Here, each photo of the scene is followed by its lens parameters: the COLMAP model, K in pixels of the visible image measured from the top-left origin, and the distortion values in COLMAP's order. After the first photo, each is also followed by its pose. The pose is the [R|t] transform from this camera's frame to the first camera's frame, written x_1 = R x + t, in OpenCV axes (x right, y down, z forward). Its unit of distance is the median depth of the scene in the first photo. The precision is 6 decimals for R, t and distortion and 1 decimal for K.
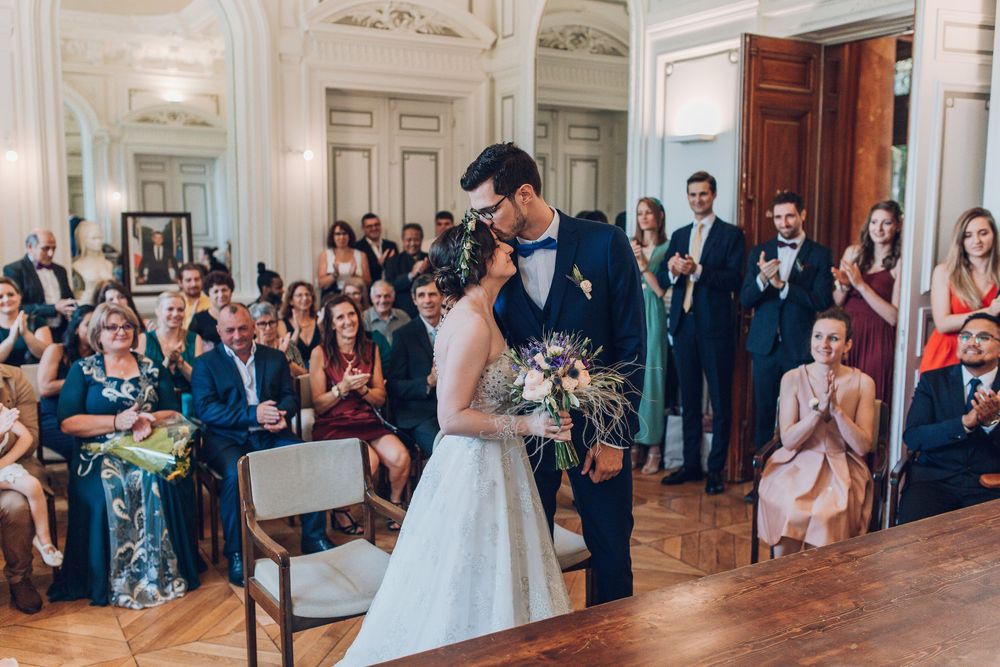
lens RADIAL K [[965.7, 0, 500.0], [0, 965.7, 333.5], [0, 0, 1]] dist [-0.086729, 0.262665]
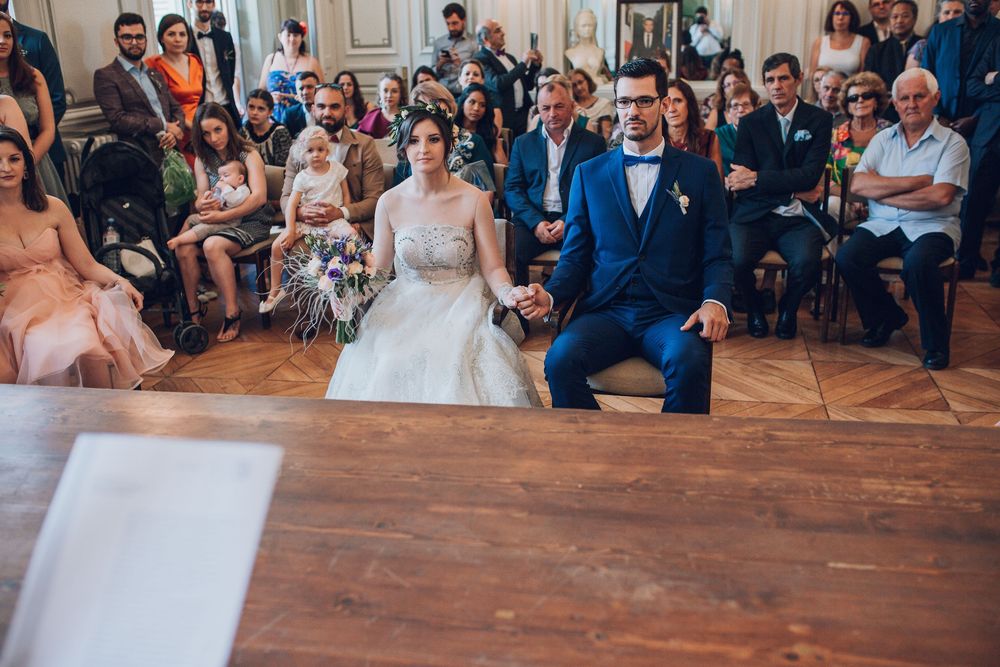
lens RADIAL K [[948.3, 0, 500.0], [0, 948.3, 333.5], [0, 0, 1]] dist [-0.022288, 0.029002]
pose [[0.728887, 0.187317, -0.658511, 0.298232], [-0.051798, 0.974174, 0.219776, 0.007432], [0.682672, -0.126082, 0.719765, 0.167854]]
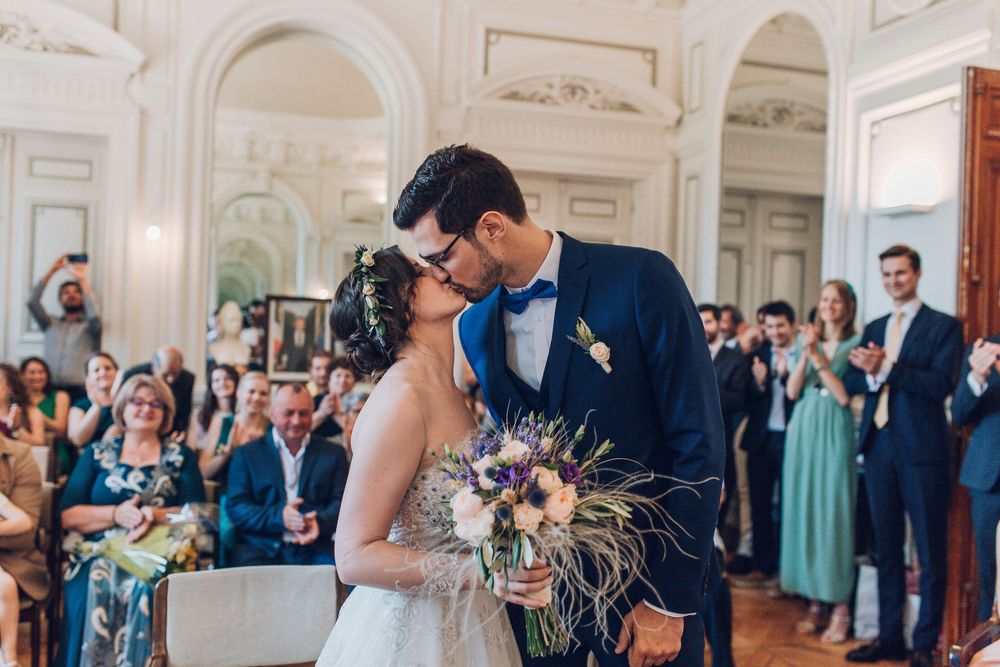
lens RADIAL K [[948.3, 0, 500.0], [0, 948.3, 333.5], [0, 0, 1]] dist [-0.022288, 0.029002]
pose [[0.965798, 0.028555, -0.257717, 0.088404], [-0.059788, 0.991659, -0.114183, 0.005696], [0.252307, 0.125686, 0.959450, 0.194456]]
